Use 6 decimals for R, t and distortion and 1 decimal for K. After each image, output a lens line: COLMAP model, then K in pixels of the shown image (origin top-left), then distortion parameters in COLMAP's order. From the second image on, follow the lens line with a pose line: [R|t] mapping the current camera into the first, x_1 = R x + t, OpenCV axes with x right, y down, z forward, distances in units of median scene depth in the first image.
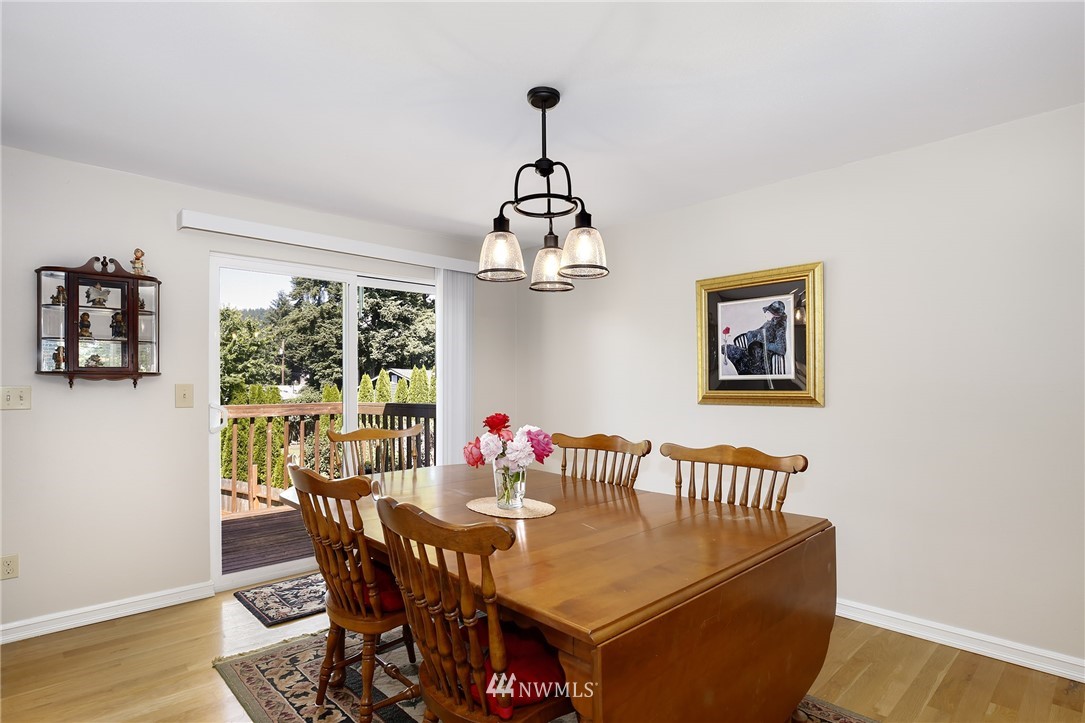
lens RADIAL K [[558.5, 0, 550.6], [0, 558.5, 389.0], [0, 0, 1]] dist [-0.023654, 0.000547]
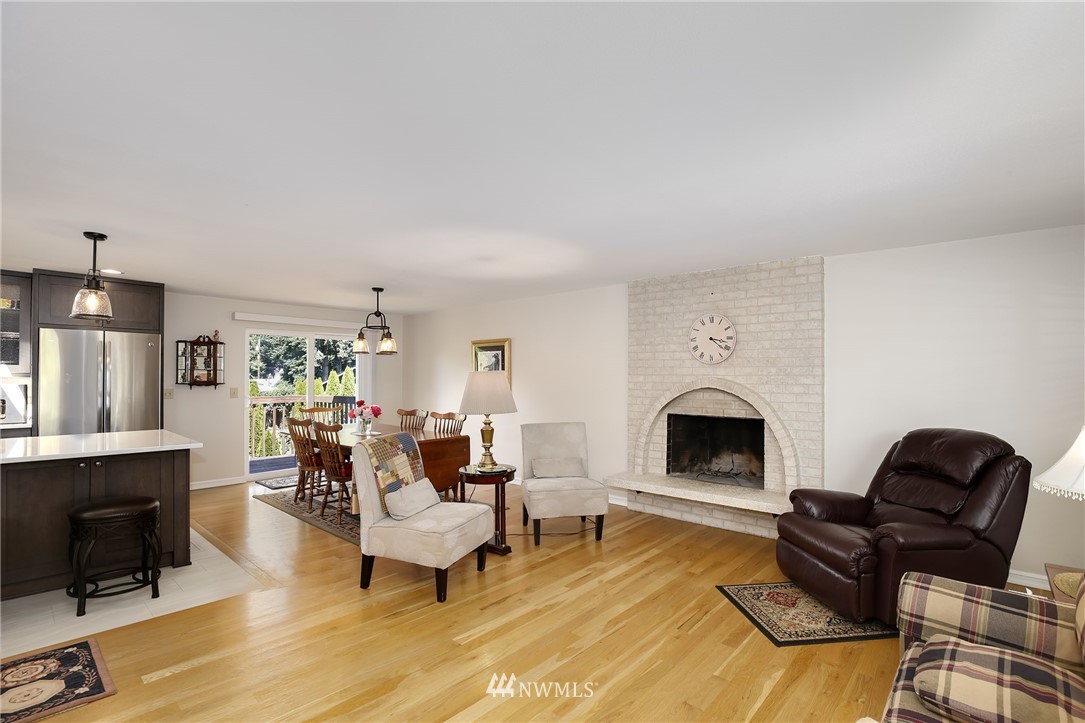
lens RADIAL K [[500.4, 0, 550.4], [0, 500.4, 376.6], [0, 0, 1]] dist [-0.027912, -0.000467]
pose [[0.996334, 0.004805, 0.085417, 0.448796], [-0.003832, 0.999926, -0.011552, -0.034882], [-0.085466, 0.011182, 0.996278, -1.114359]]
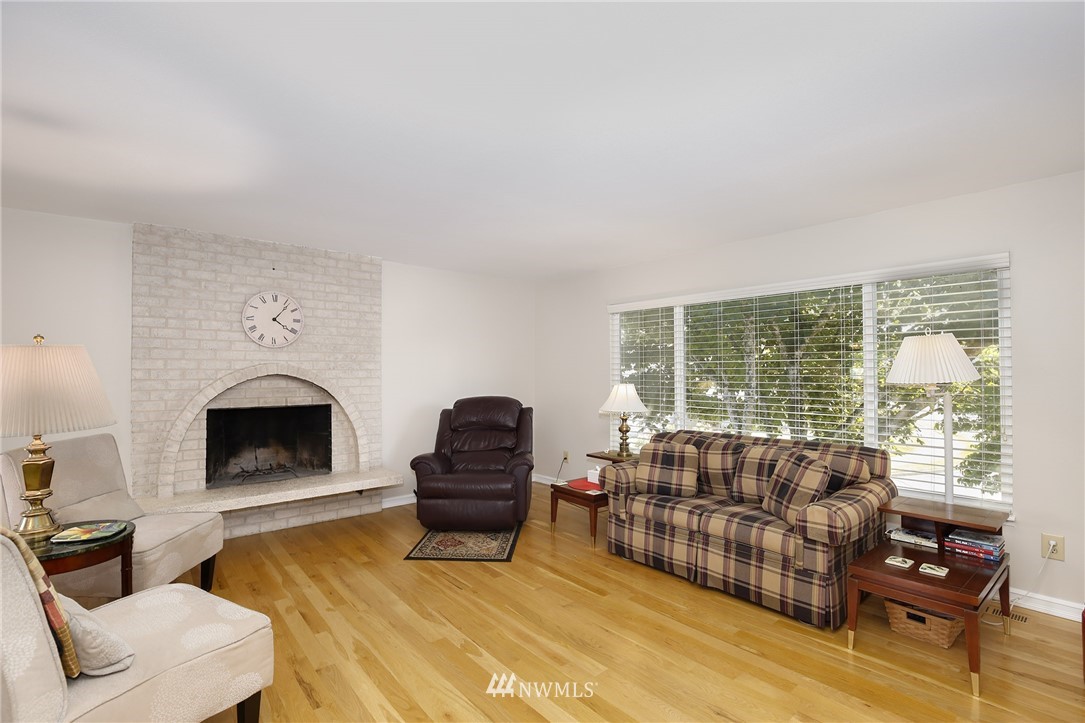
lens RADIAL K [[500.4, 0, 546.5], [0, 500.4, 365.1], [0, 0, 1]] dist [-0.027912, -0.000467]
pose [[0.060158, 0.008950, 0.998149, -0.199937], [0.012062, 0.999880, -0.009693, -0.024626], [-0.998116, 0.012623, 0.060043, -0.490470]]
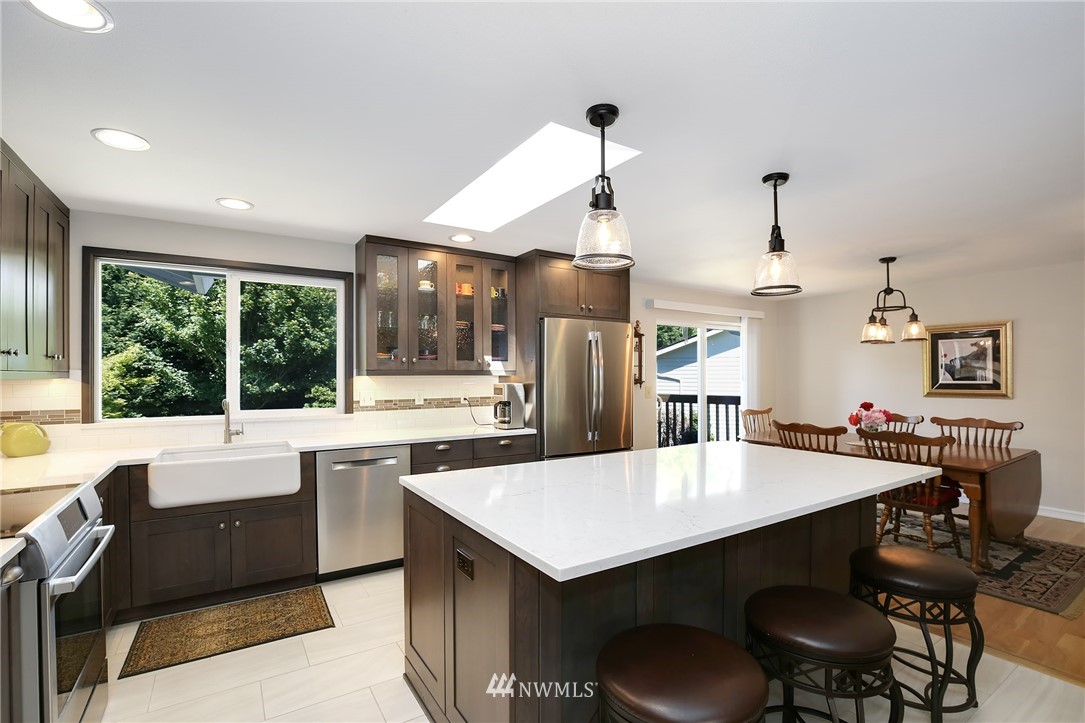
lens RADIAL K [[500.4, 0, 554.5], [0, 500.4, 373.1], [0, 0, 1]] dist [-0.027912, -0.000467]
pose [[0.984533, -0.002901, -0.175173, -0.671373], [0.000975, 0.999938, -0.011075, -0.035386], [0.175194, 0.010733, 0.984475, -0.803194]]
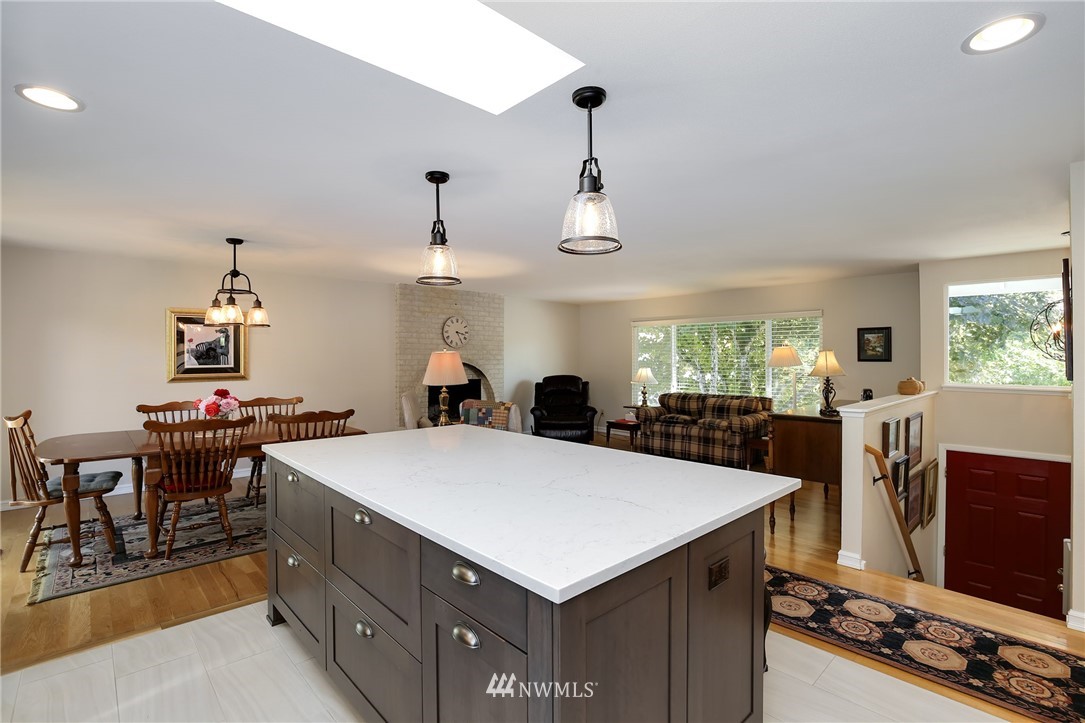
lens RADIAL K [[500.4, 0, 549.0], [0, 500.4, 359.5], [0, 0, 1]] dist [-0.027912, -0.000467]
pose [[0.003279, -0.006271, 0.999975, -1.320296], [0.009259, 0.999938, 0.006240, -0.045365], [-0.999952, 0.009238, 0.003336, -0.153453]]
